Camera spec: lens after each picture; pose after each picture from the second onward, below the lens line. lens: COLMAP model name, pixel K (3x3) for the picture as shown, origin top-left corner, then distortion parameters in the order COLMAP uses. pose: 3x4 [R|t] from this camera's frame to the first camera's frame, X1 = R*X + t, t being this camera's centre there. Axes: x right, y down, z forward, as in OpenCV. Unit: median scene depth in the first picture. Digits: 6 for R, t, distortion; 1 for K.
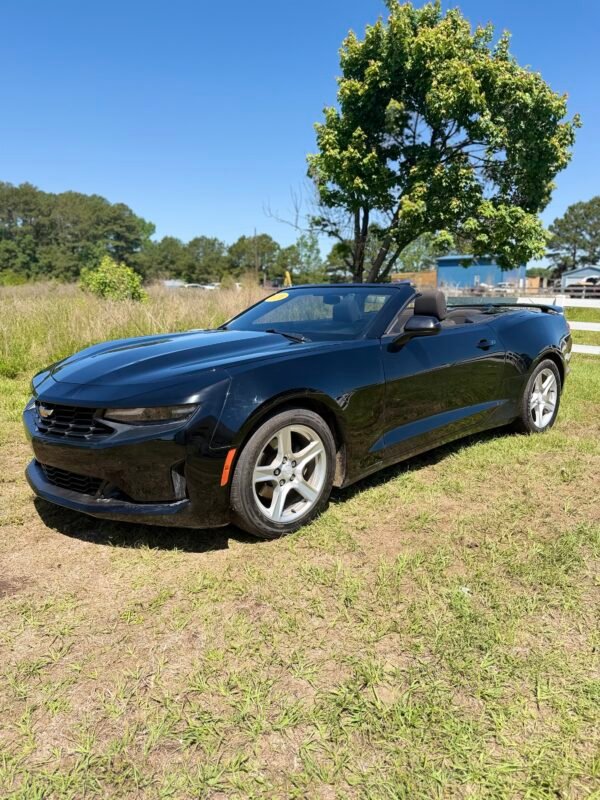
lens RADIAL K [[555.3, 0, 298.2], [0, 555.3, 421.3], [0, 0, 1]] dist [0.068422, -0.101987]
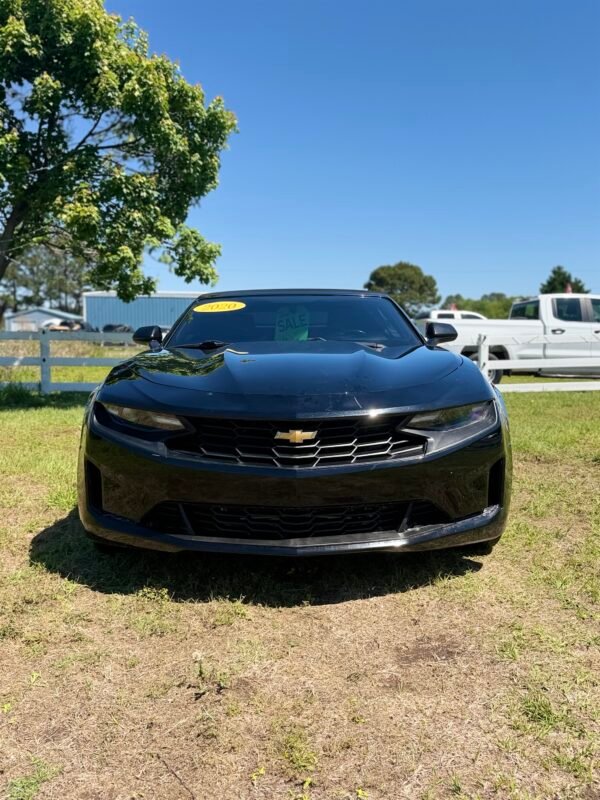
lens RADIAL K [[743.1, 0, 283.4], [0, 743.1, 424.6], [0, 0, 1]] dist [0.110926, -0.201287]
pose [[0.698056, -0.083587, 0.711148, -0.387186], [0.164298, 0.985363, -0.045456, 0.003034], [-0.696939, 0.148571, 0.701572, 0.119591]]
